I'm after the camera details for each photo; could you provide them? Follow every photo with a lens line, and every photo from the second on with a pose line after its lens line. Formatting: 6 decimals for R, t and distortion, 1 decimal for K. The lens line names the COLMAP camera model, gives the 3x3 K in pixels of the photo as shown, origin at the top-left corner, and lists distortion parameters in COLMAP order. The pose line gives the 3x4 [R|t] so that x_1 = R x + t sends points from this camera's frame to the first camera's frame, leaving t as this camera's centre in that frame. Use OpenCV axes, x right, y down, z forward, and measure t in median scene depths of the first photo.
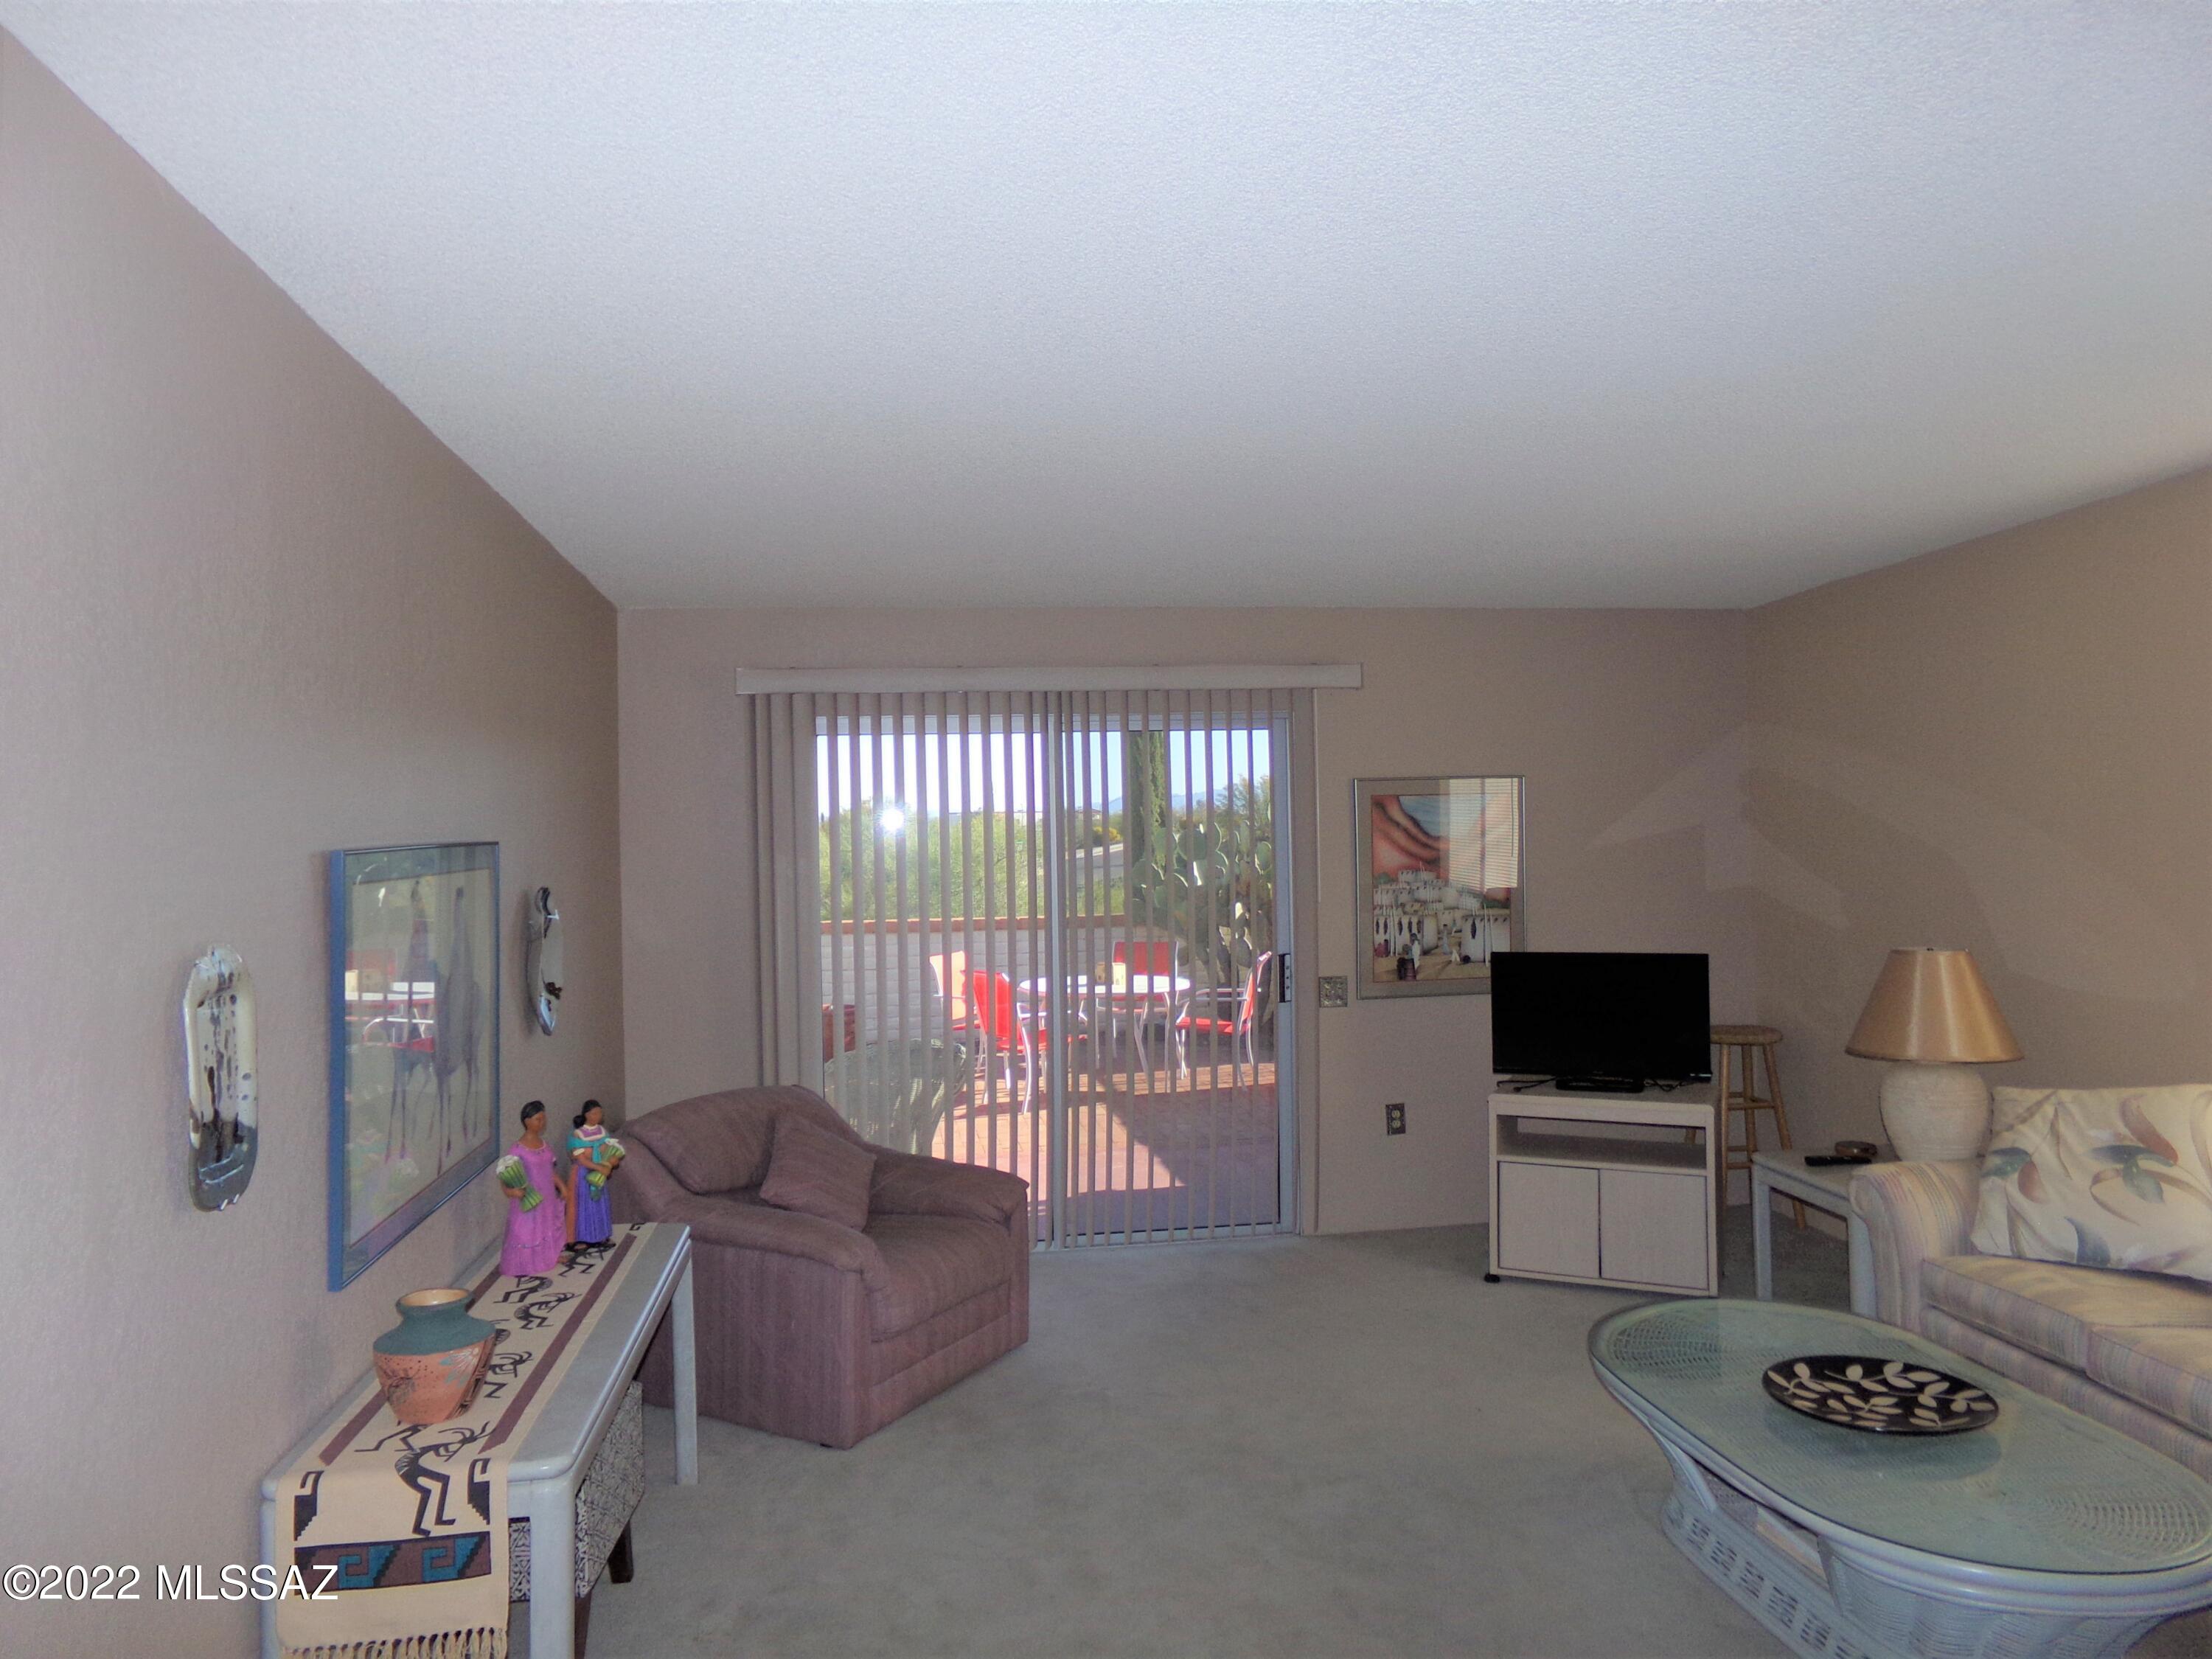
lens RADIAL K [[1459.7, 0, 1109.8], [0, 1459.7, 937.1], [0, 0, 1]] dist [-0.000094, 0.000567]
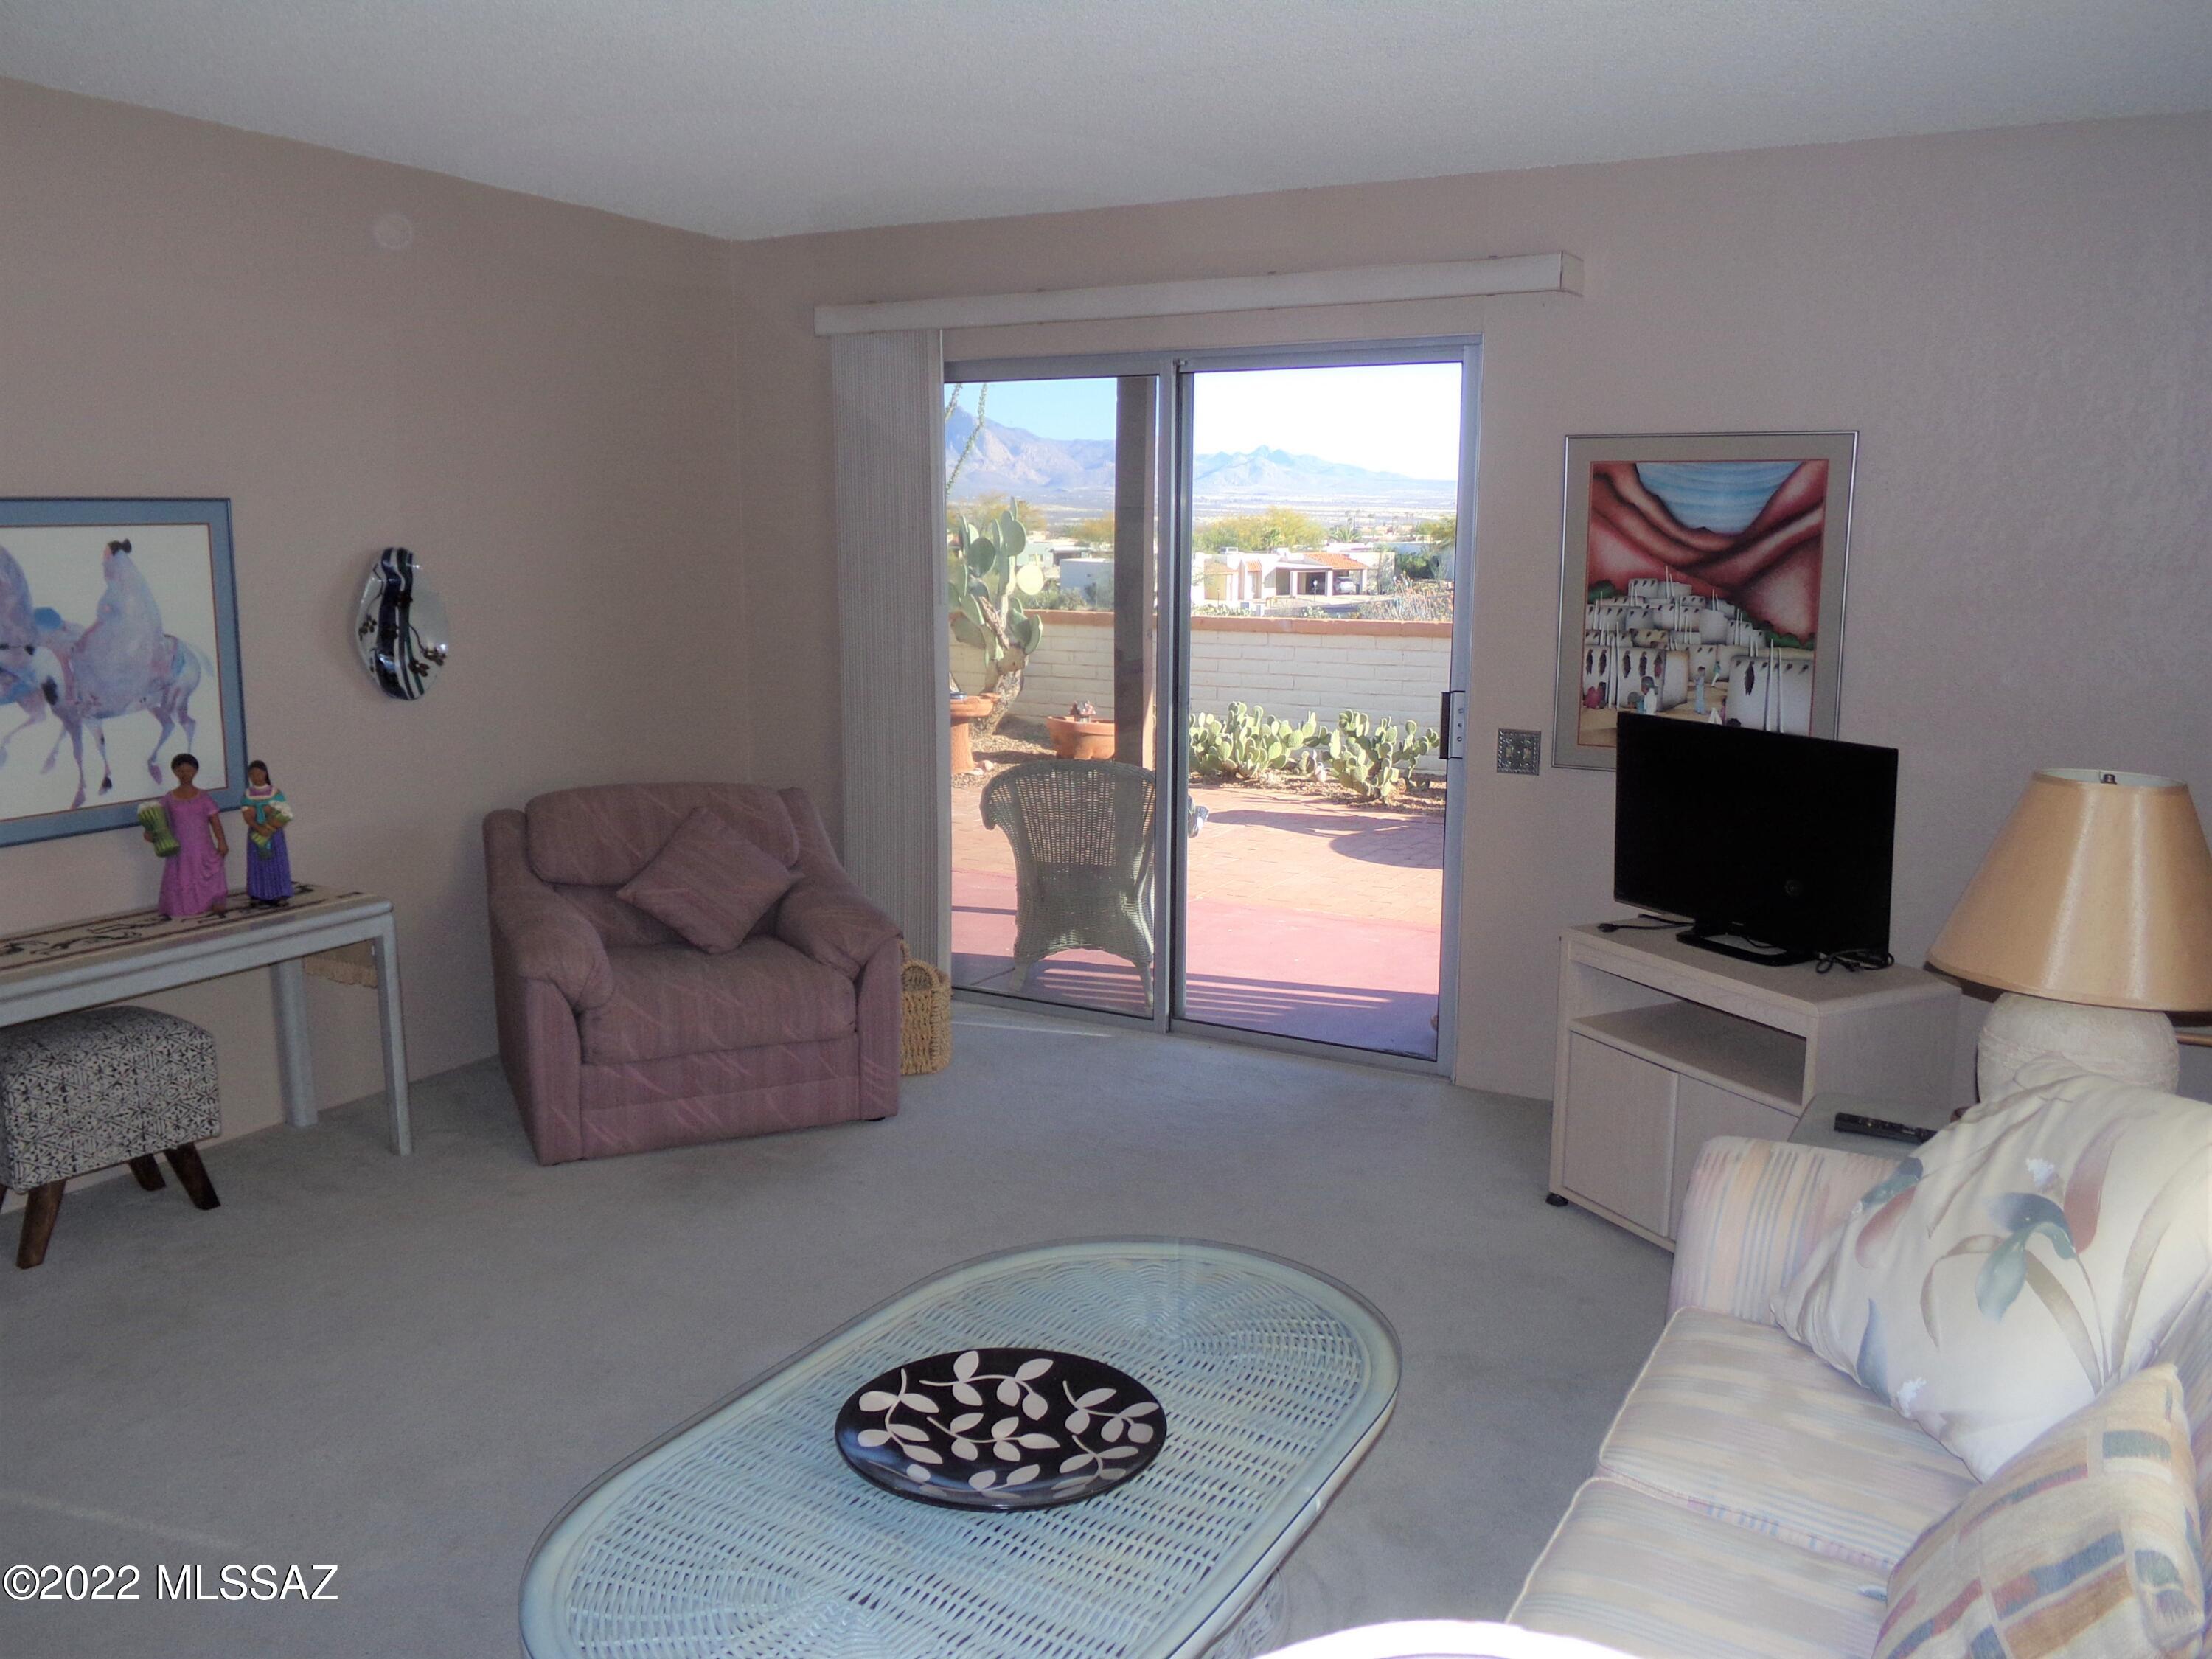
lens RADIAL K [[1794.9, 0, 1106.0], [0, 1794.9, 829.5], [0, 0, 1]] dist [-0.045935, -0.000442]
pose [[0.788757, 0.132160, -0.600330, 0.508461], [-0.062943, 0.988846, 0.134992, -0.027786], [0.611475, -0.068689, 0.788277, 0.217567]]
